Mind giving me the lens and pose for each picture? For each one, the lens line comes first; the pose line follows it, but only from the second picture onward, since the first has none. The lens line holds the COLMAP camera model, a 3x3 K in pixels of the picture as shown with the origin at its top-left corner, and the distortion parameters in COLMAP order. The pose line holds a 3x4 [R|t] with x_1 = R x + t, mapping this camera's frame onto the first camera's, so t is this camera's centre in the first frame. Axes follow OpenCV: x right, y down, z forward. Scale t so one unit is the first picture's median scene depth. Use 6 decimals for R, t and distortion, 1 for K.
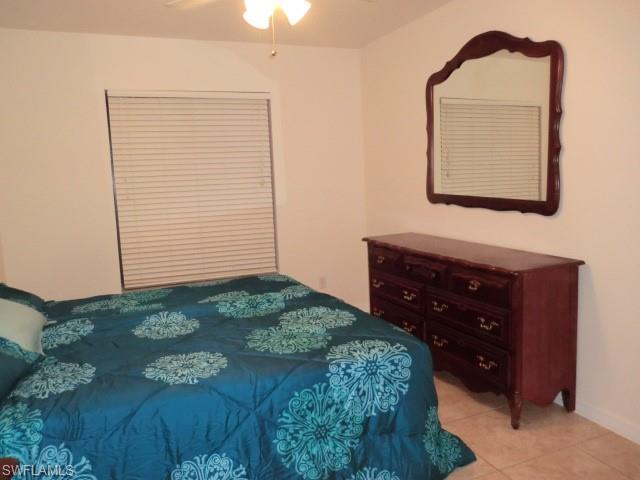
lens RADIAL K [[511.2, 0, 317.0], [0, 511.2, 236.7], [0, 0, 1]] dist [-0.081232, 0.027835]
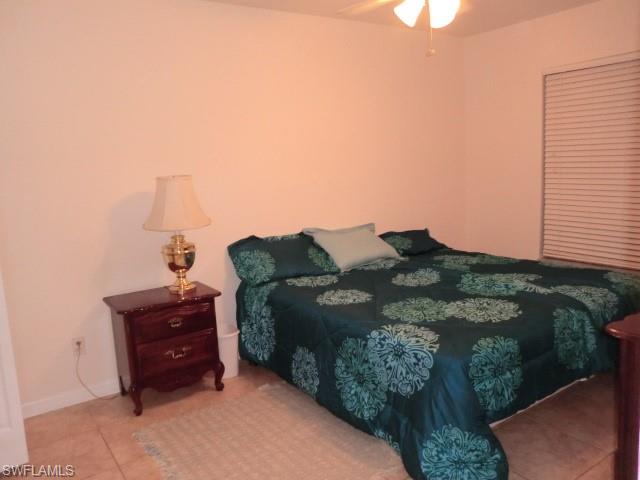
lens RADIAL K [[511.2, 0, 317.1], [0, 511.2, 242.6], [0, 0, 1]] dist [-0.081232, 0.027835]
pose [[0.197496, 0.182923, -0.963086, 1.051484], [-0.076538, 0.982315, 0.170880, -0.134544], [0.977311, 0.039964, 0.208004, 0.584766]]
